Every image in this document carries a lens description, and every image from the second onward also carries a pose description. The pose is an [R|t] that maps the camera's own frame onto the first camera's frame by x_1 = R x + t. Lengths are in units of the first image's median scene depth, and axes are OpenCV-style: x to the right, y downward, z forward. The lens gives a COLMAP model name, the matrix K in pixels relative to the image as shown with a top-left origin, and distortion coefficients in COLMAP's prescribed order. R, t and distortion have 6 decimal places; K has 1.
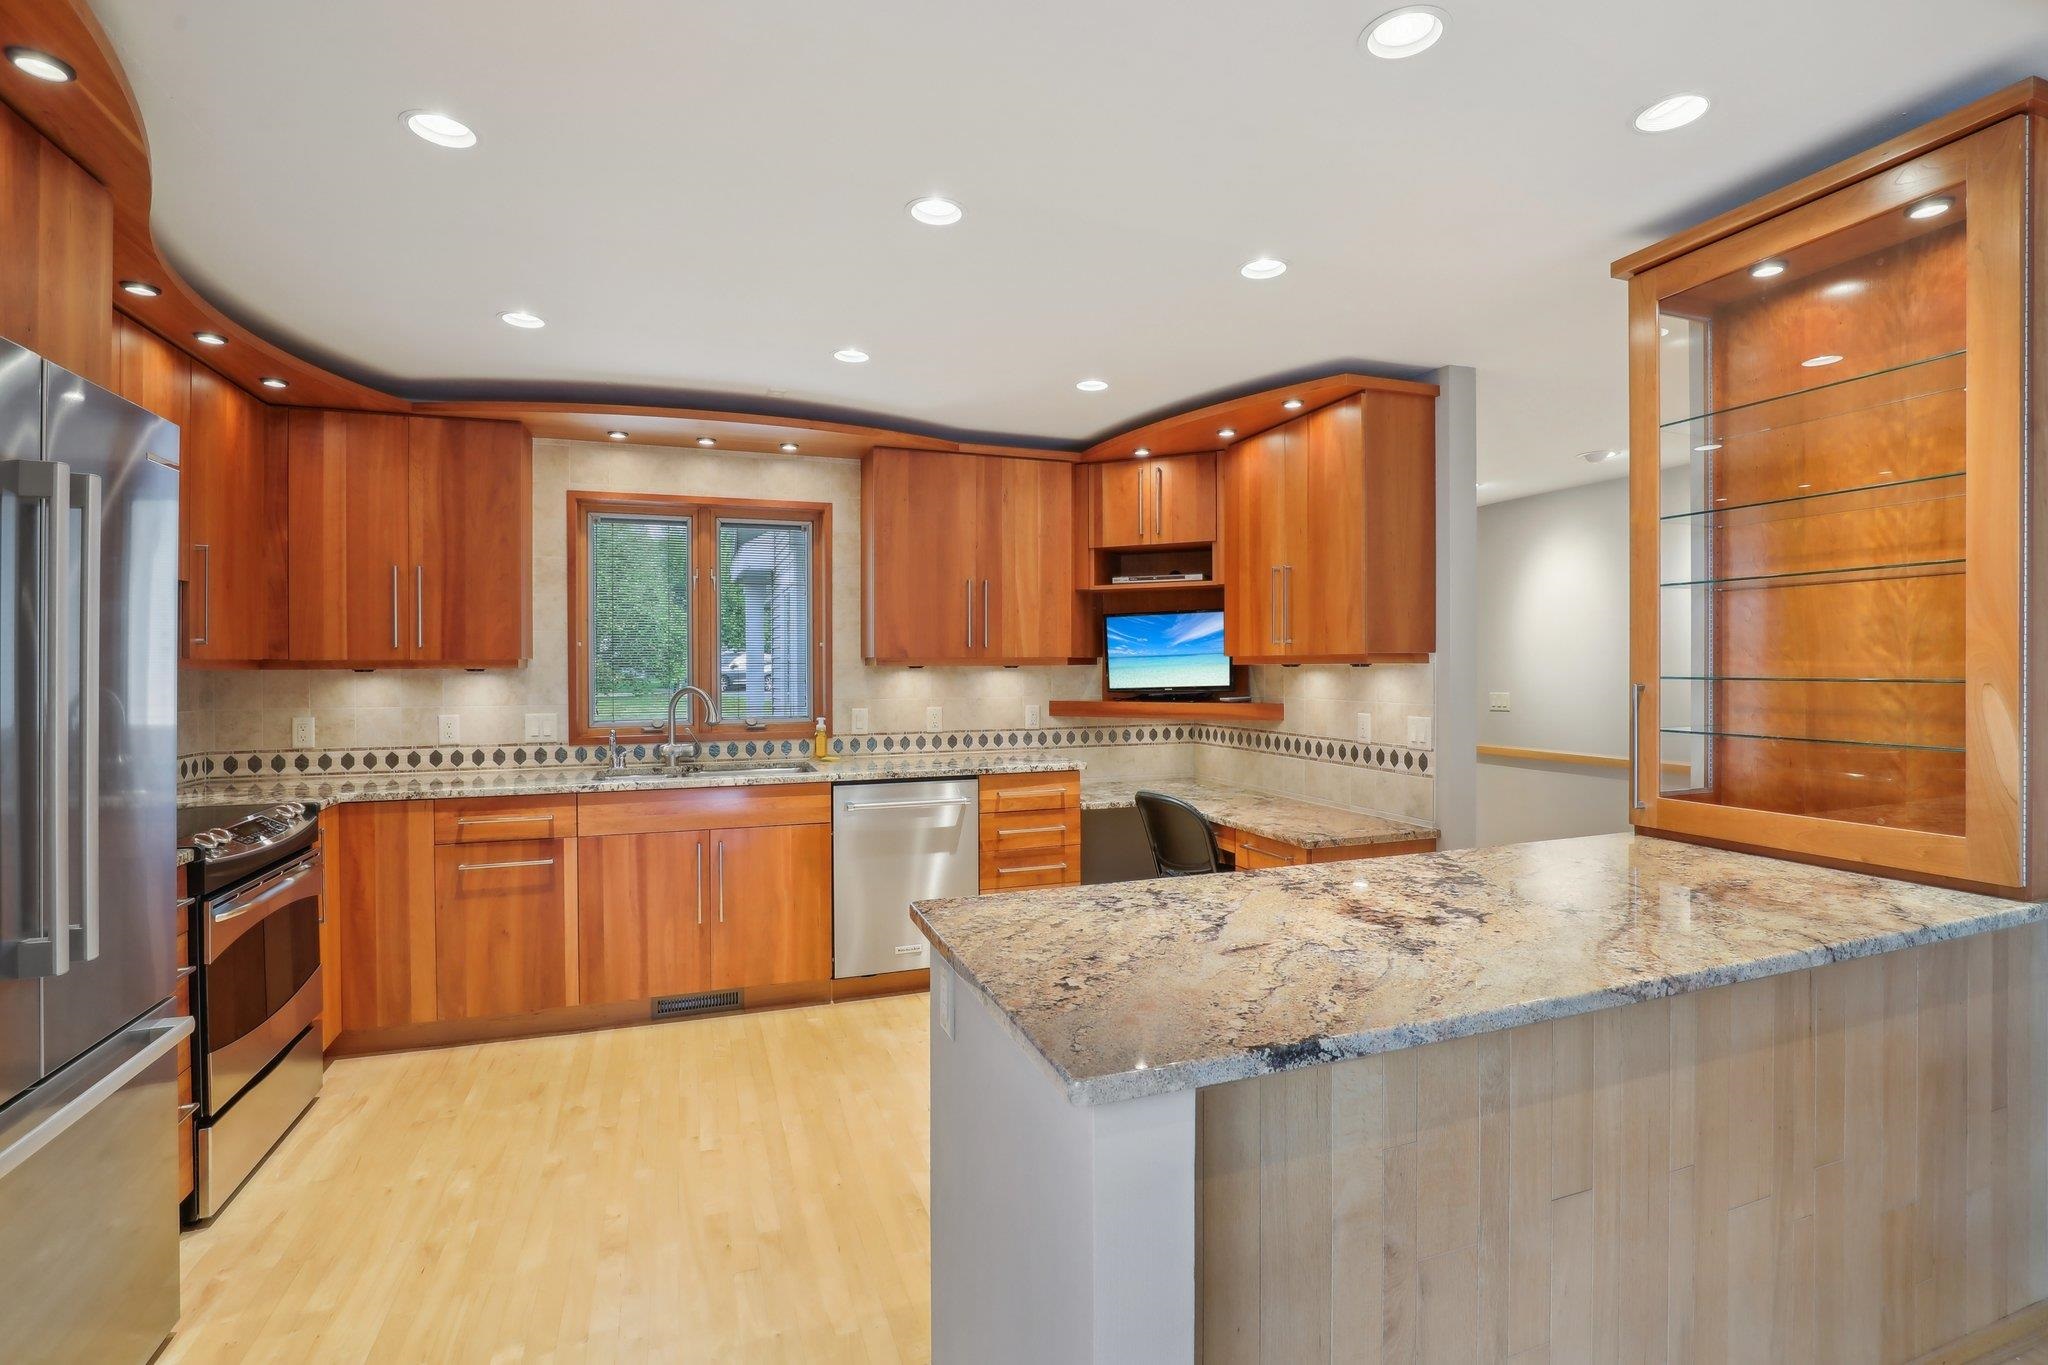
lens RADIAL K [[957.4, 0, 1025.6], [0, 957.4, 664.4], [0, 0, 1]] dist [-0.025765, -0.000734]
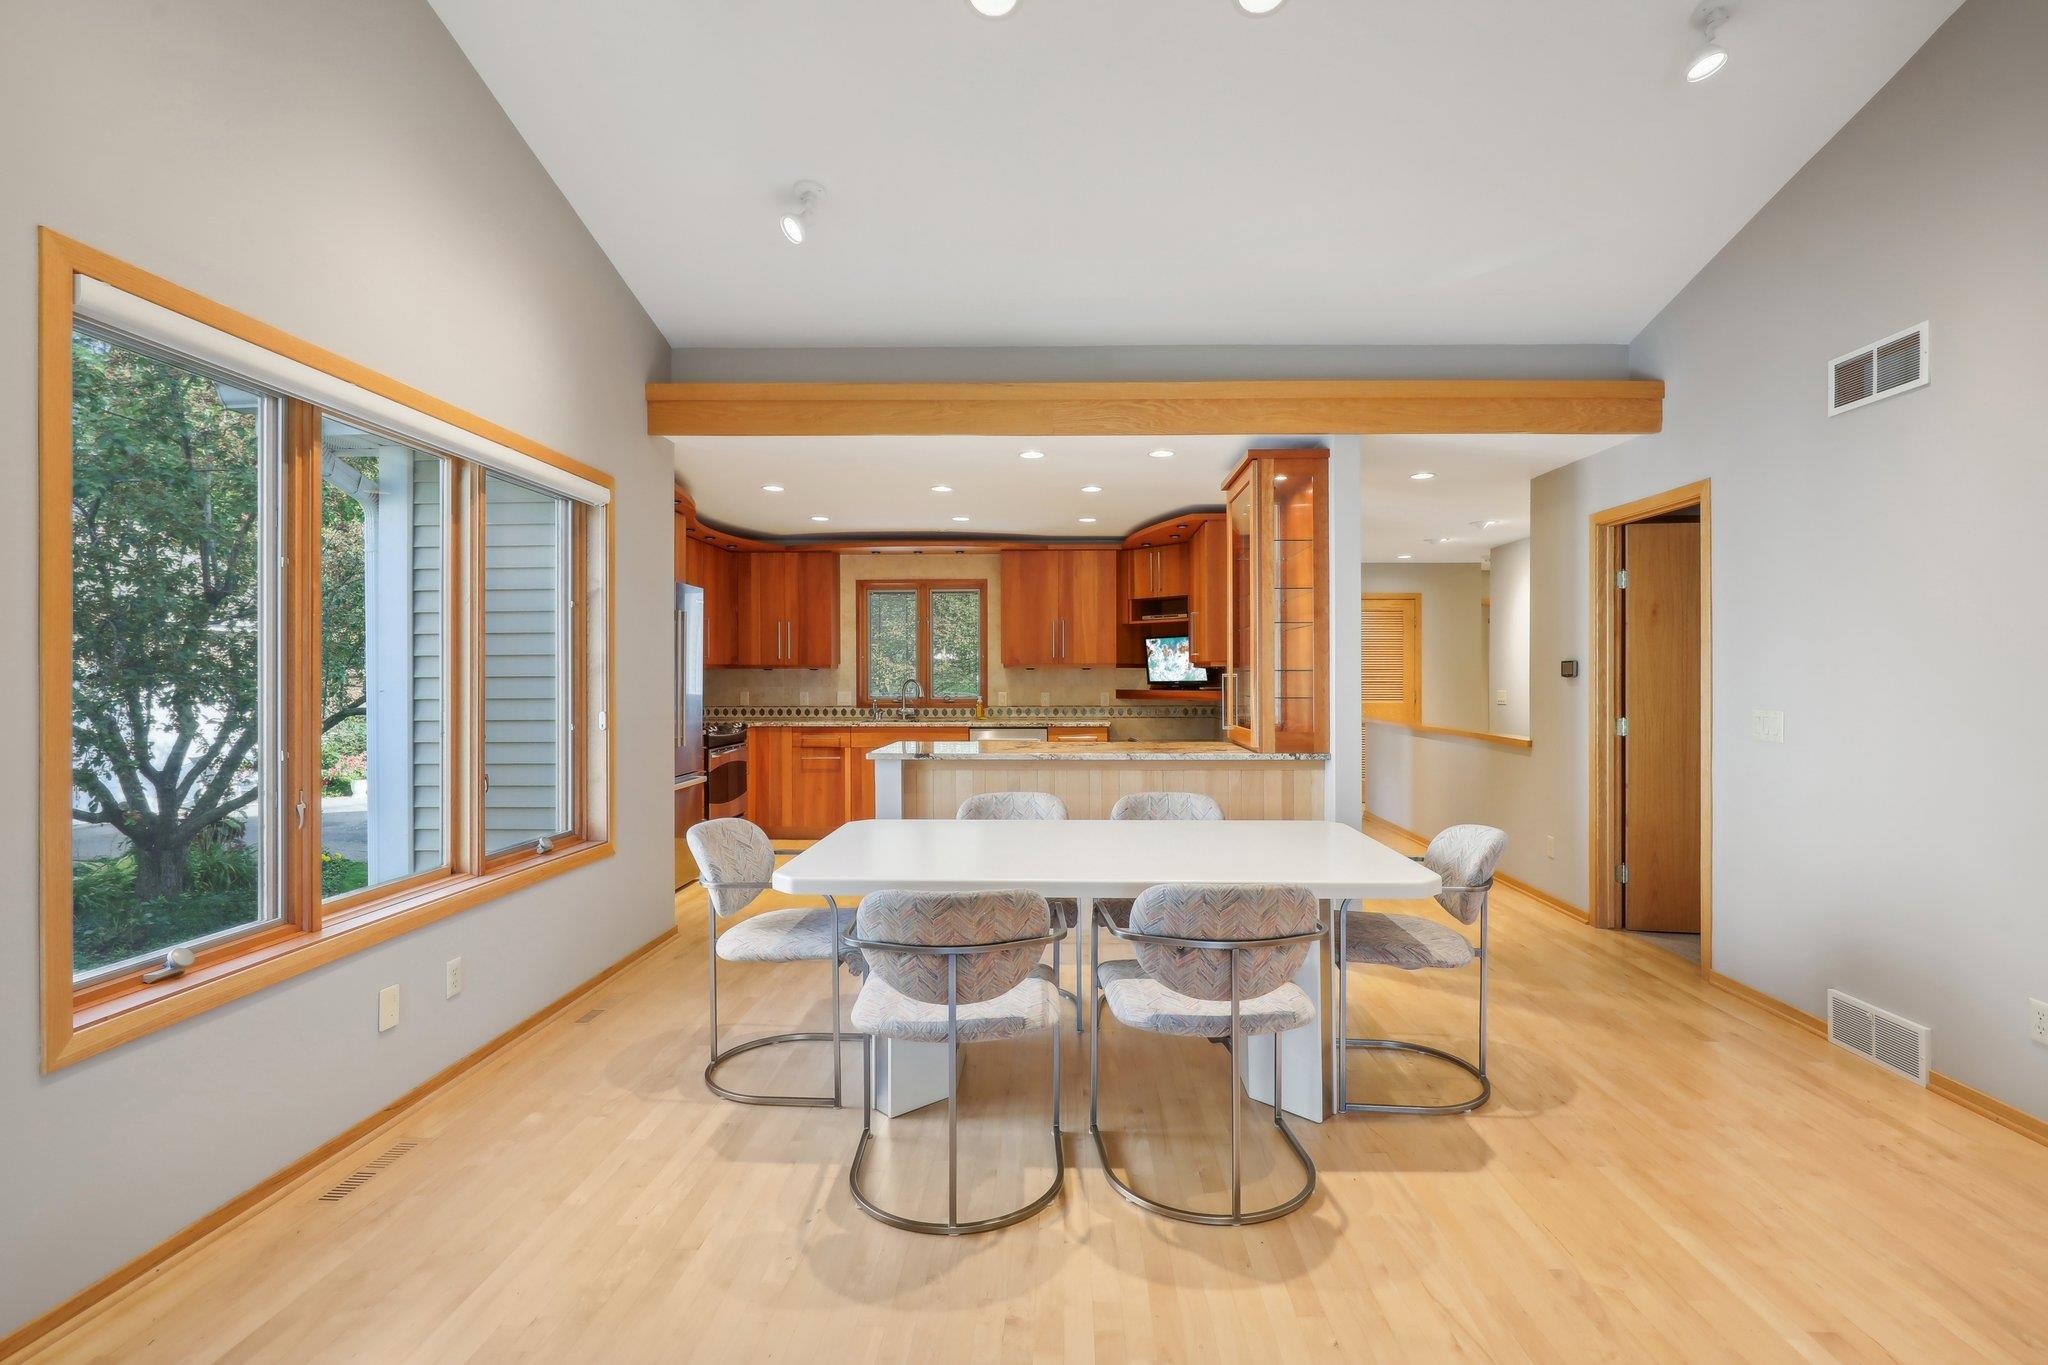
lens RADIAL K [[967.7, 0, 1030.8], [0, 967.7, 674.9], [0, 0, 1]] dist [-0.018880, 0.008434]
pose [[0.926487, 0.003975, -0.376305, 0.619874], [-0.003816, 0.999992, 0.001168, 0.013045], [0.376306, 0.000354, 0.926495, -0.739438]]
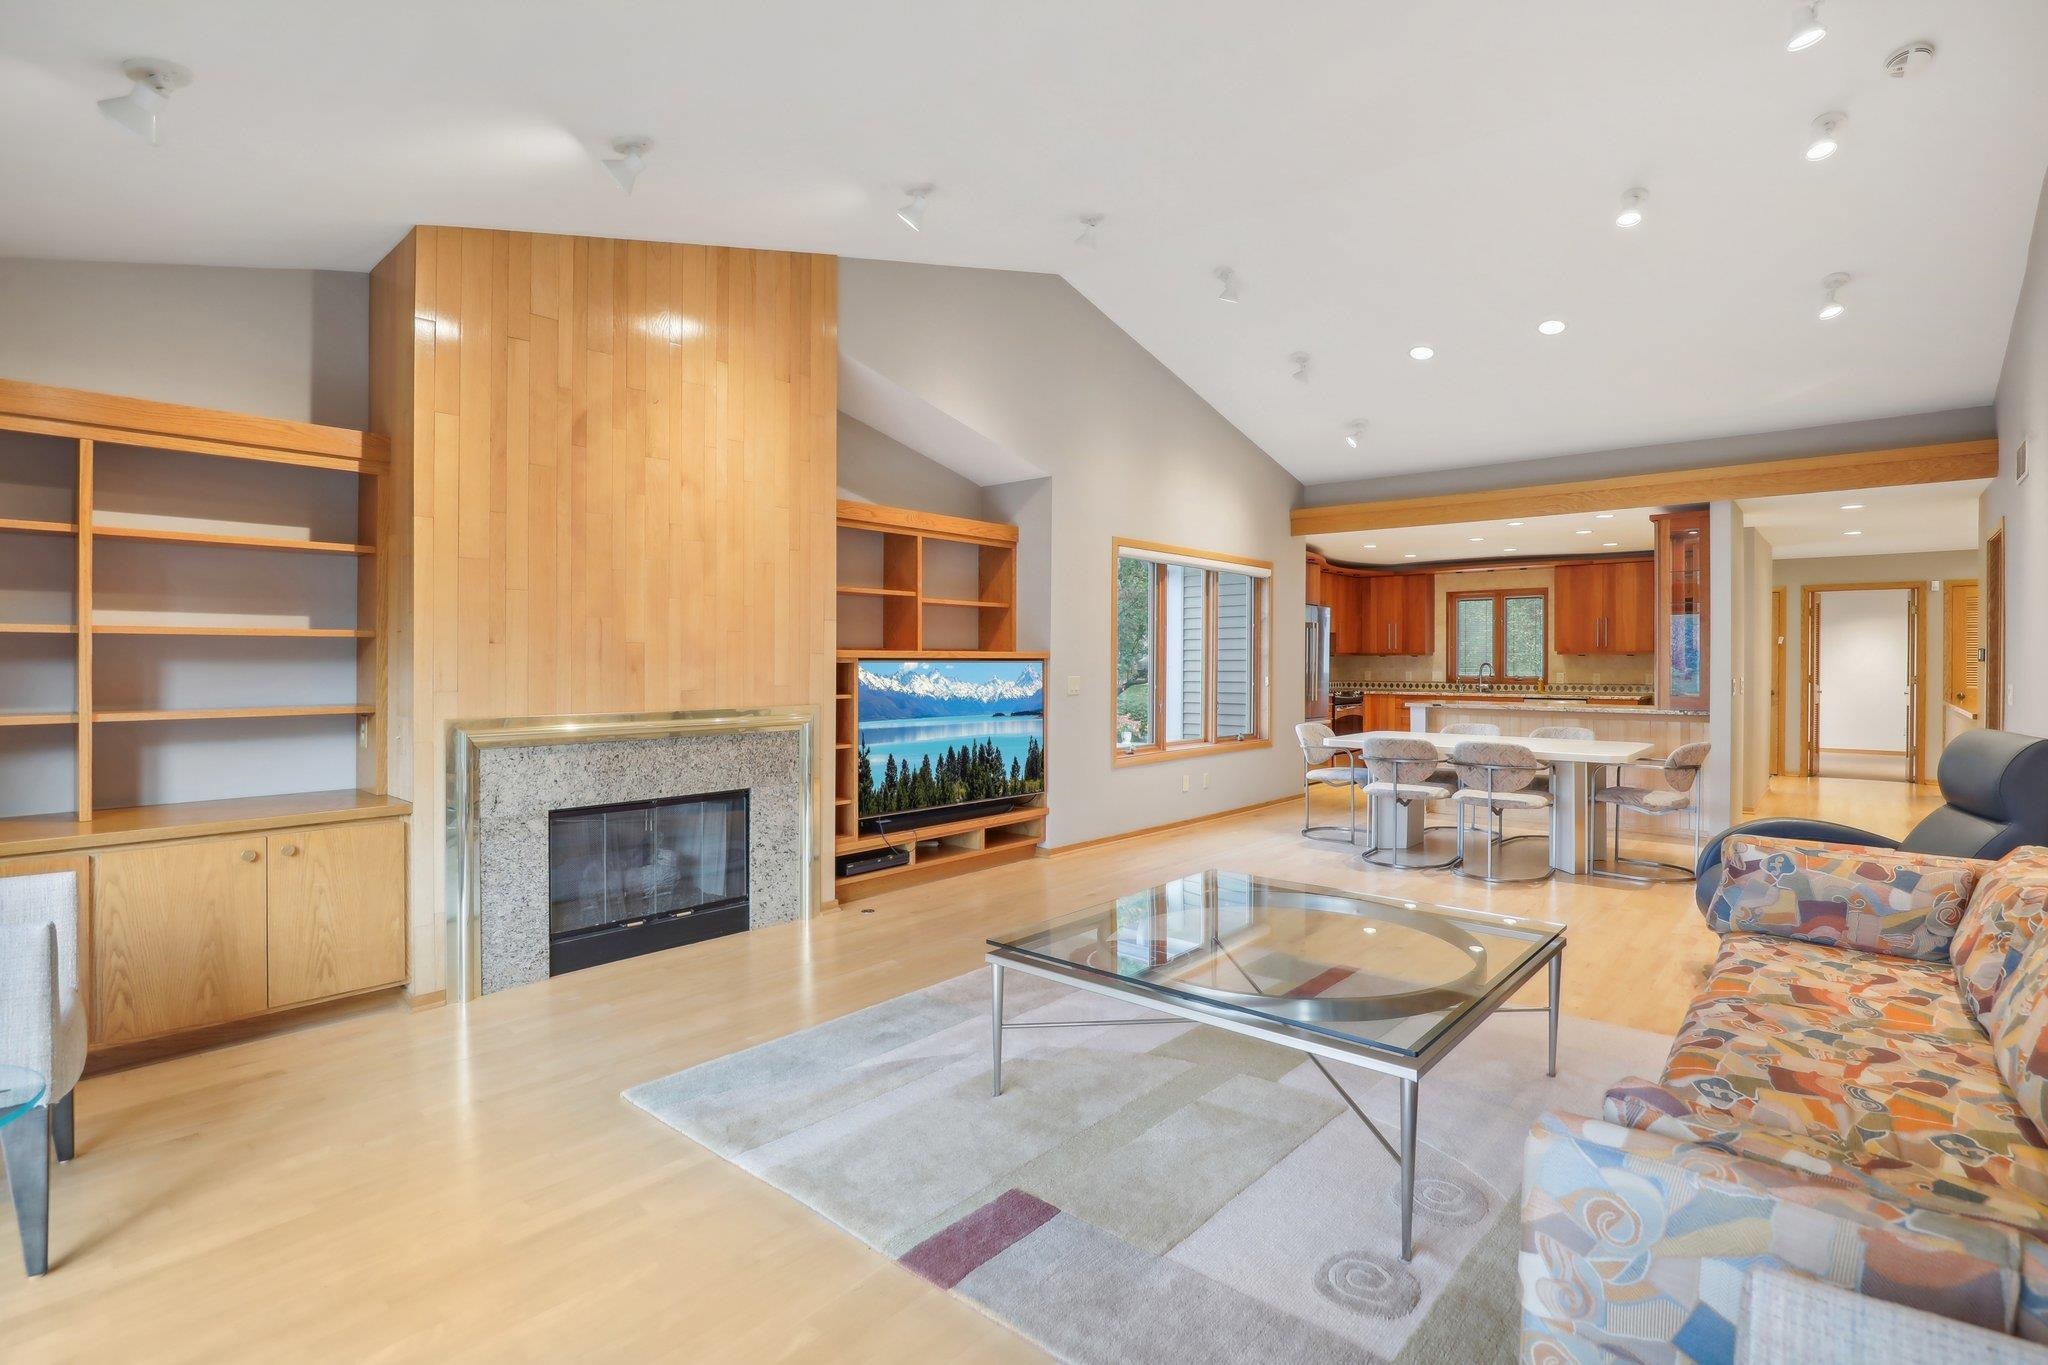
lens RADIAL K [[967.7, 0, 1030.8], [0, 967.7, 674.9], [0, 0, 1]] dist [-0.018880, 0.008434]
pose [[0.474990, 0.018351, -0.879800, 1.446752], [-0.003895, 0.999817, 0.018752, 0.012512], [0.879983, -0.005481, 0.474974, -1.436780]]
